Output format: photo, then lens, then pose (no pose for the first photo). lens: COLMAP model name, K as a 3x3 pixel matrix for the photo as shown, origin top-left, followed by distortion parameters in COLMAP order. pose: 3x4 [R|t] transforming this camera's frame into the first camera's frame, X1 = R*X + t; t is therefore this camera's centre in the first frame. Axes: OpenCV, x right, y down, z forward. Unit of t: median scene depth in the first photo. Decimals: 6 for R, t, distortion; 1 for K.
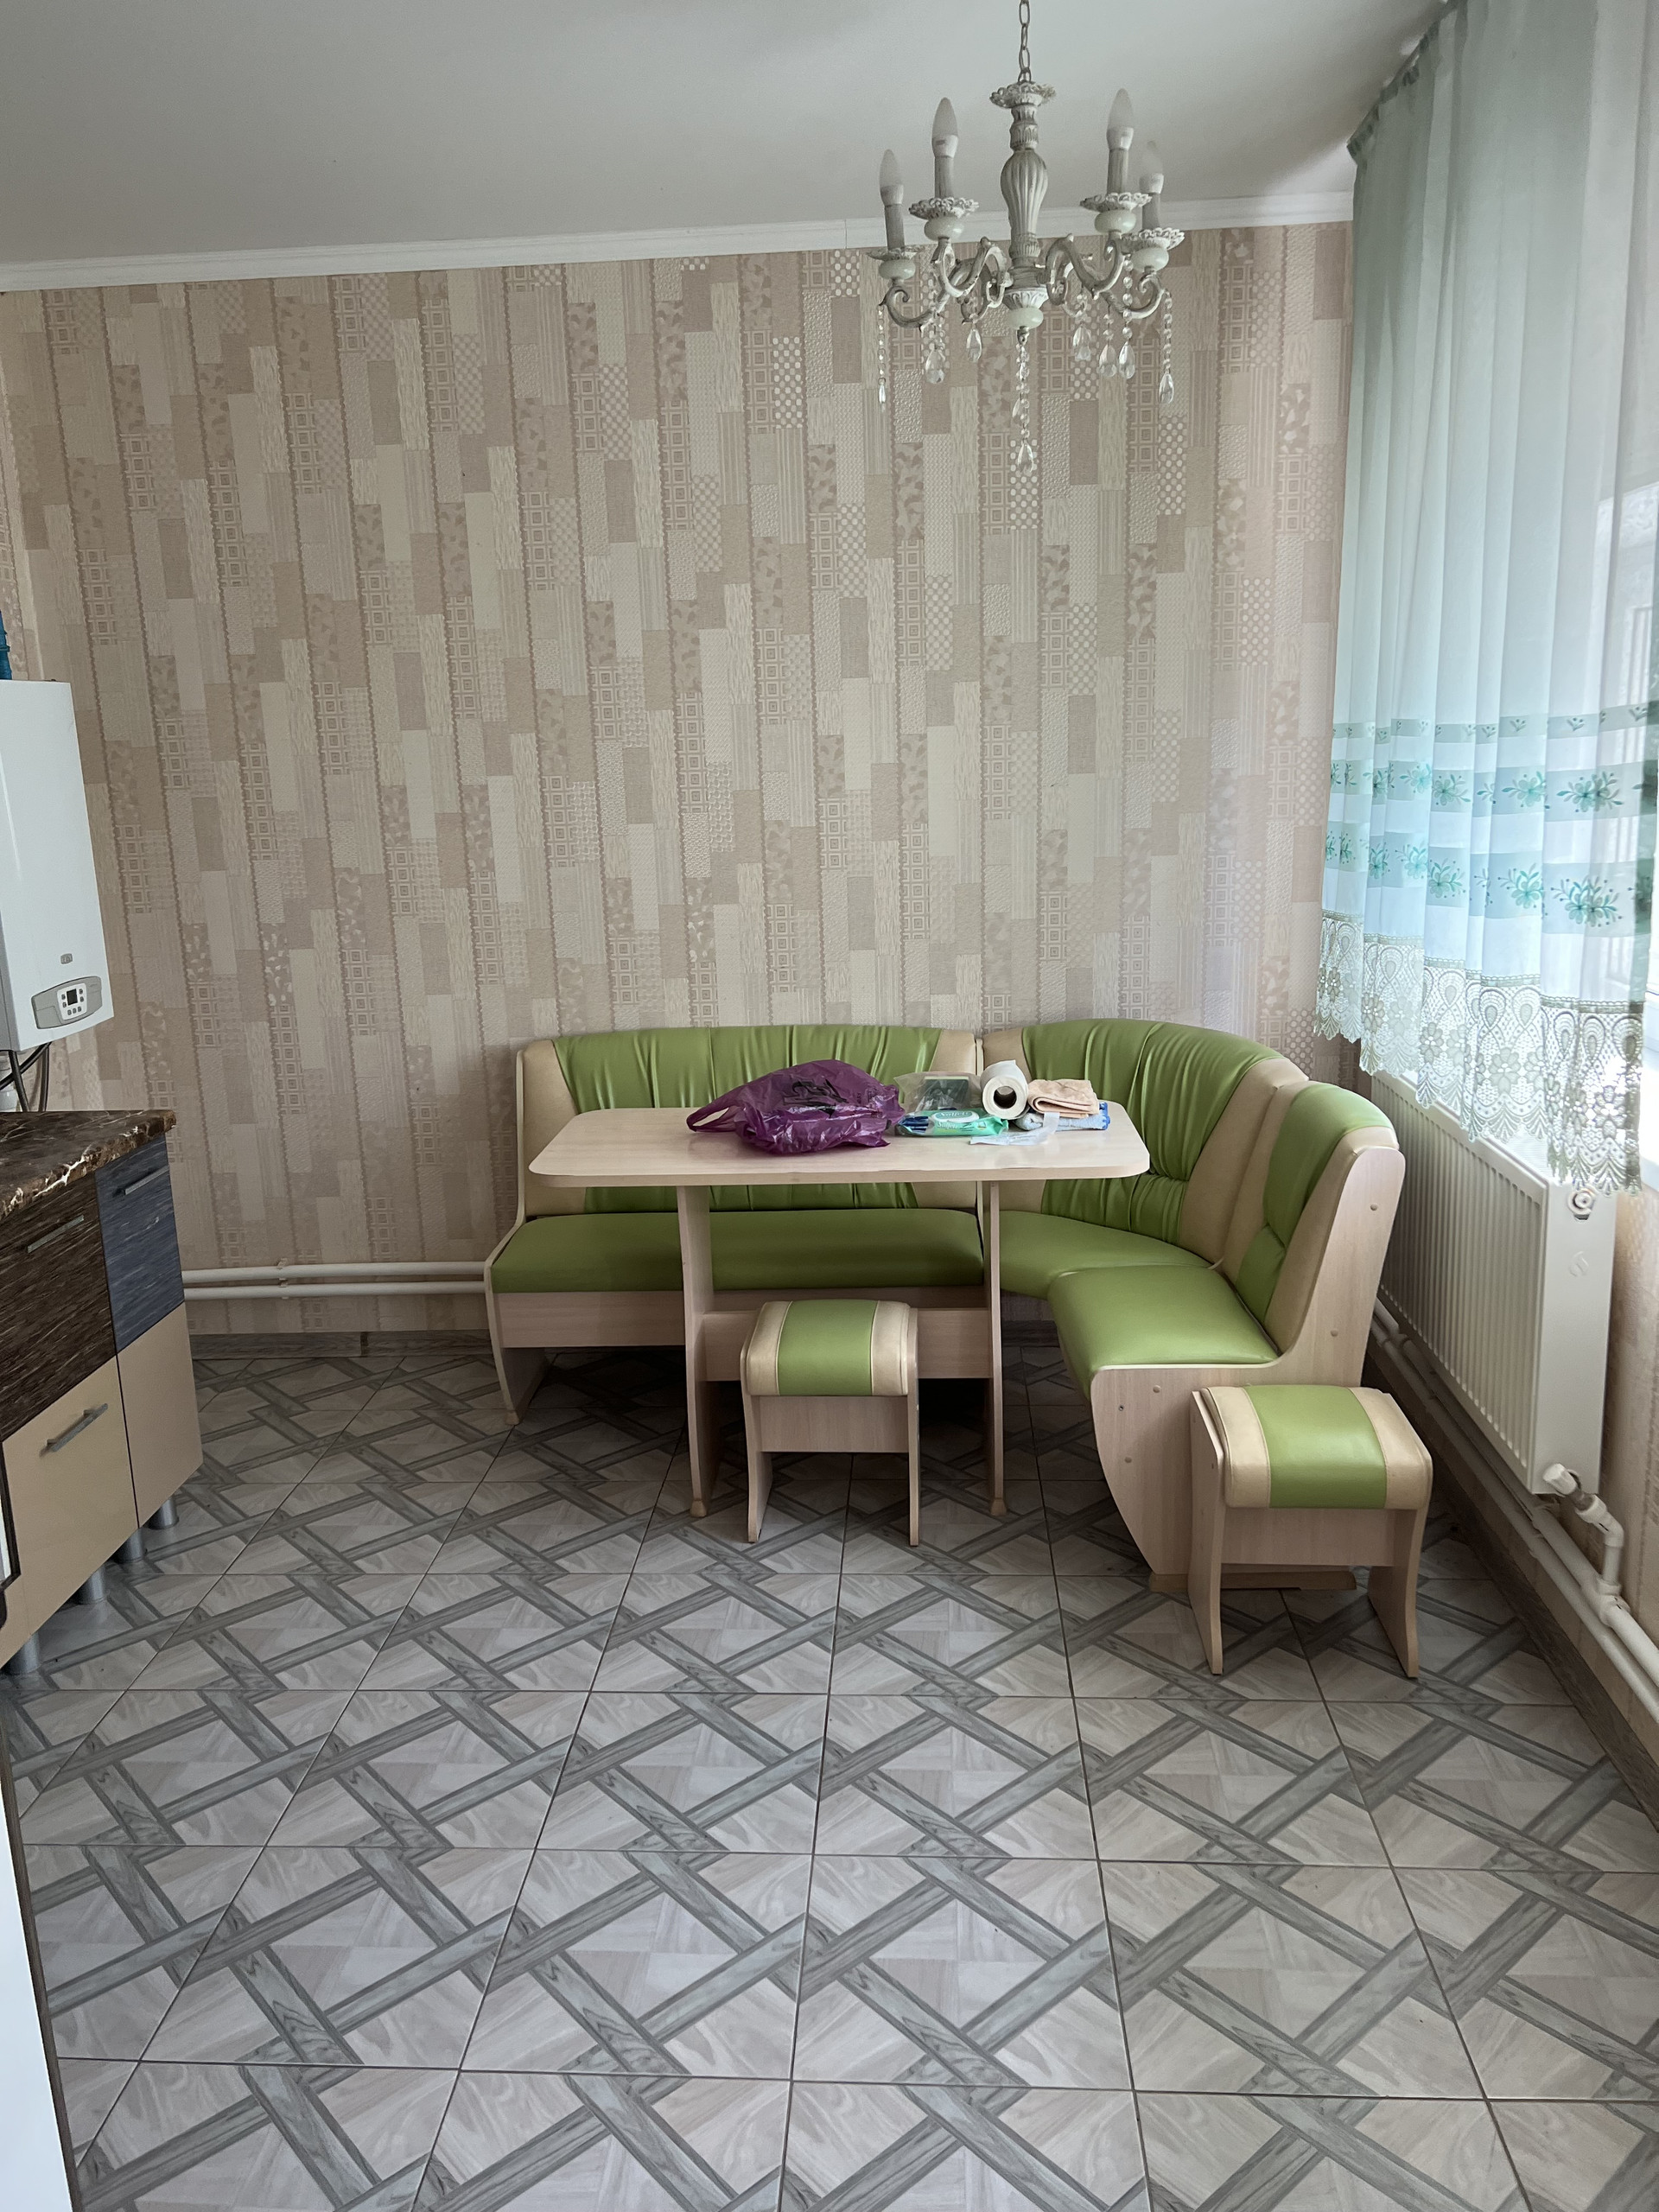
lens RADIAL K [[1672.1, 0, 798.0], [0, 1672.1, 1130.5], [0, 0, 1]] dist [0.066993, -0.074382]
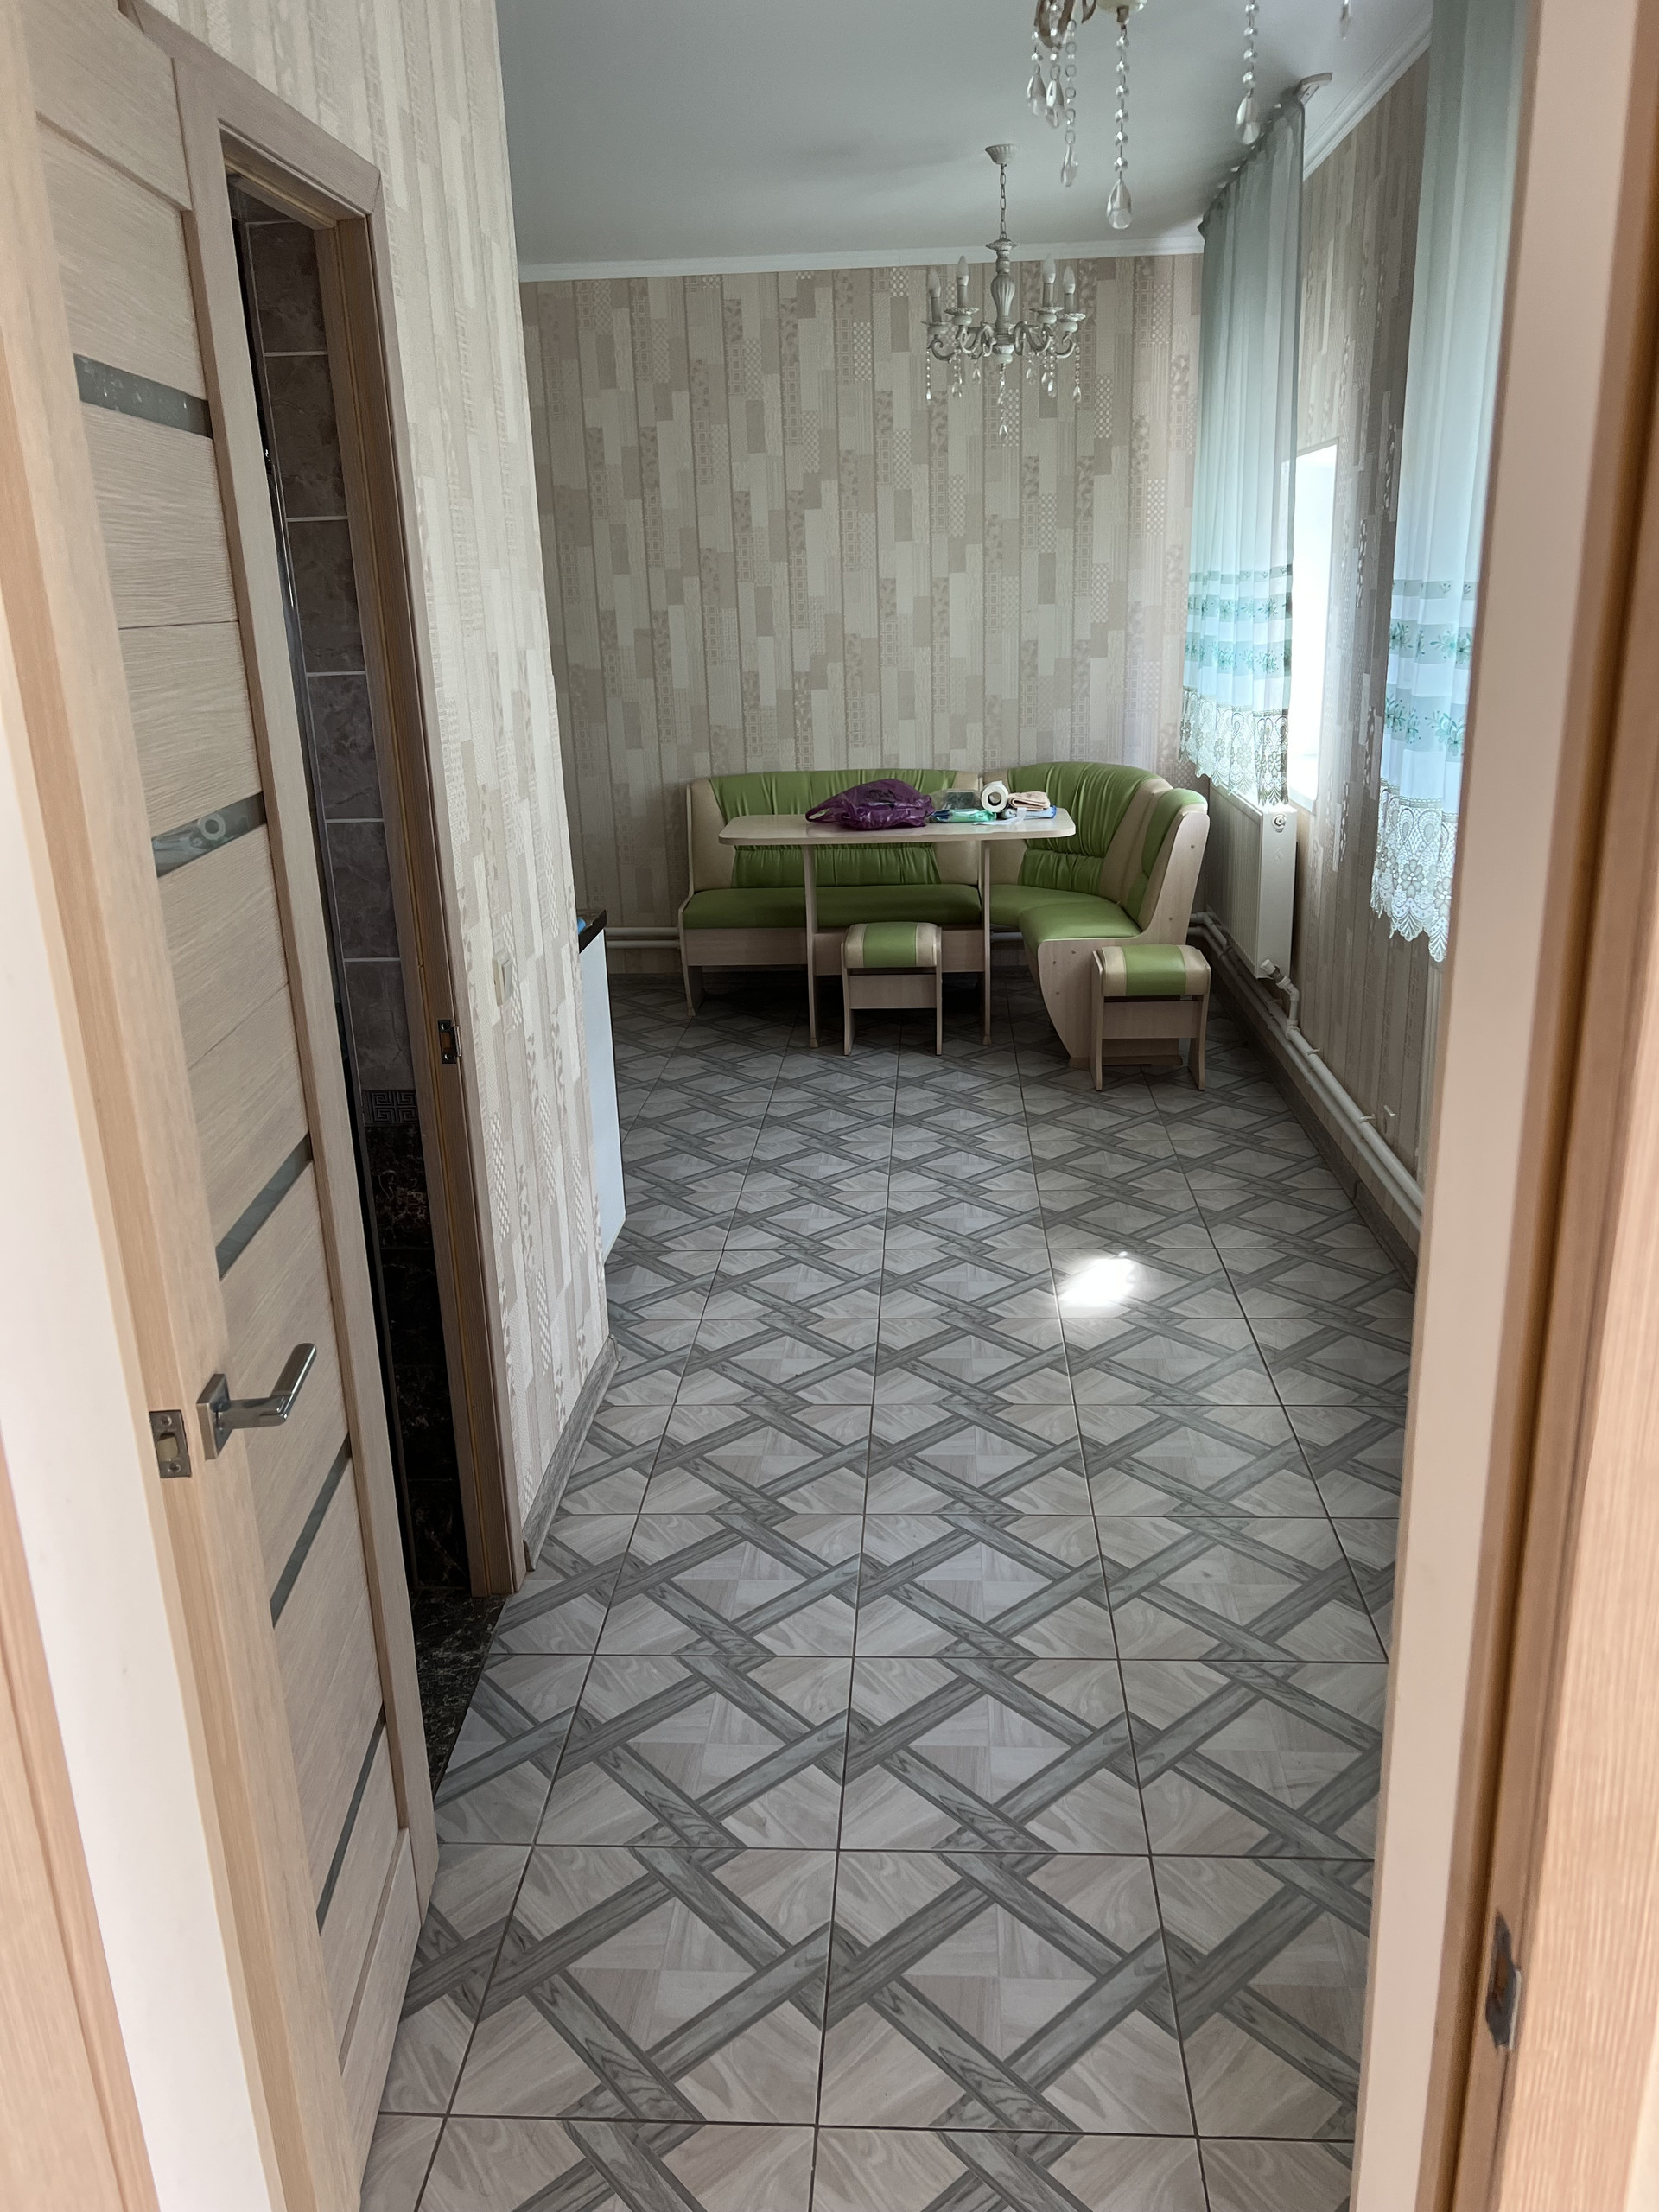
lens RADIAL K [[1672.1, 0, 832.9], [0, 1672.1, 1116.6], [0, 0, 1]] dist [0.066993, -0.074382]
pose [[0.999922, -0.001554, 0.012391, -0.063916], [0.000572, 0.996885, 0.078868, 0.173811], [-0.012475, -0.078855, 0.996808, -0.744825]]
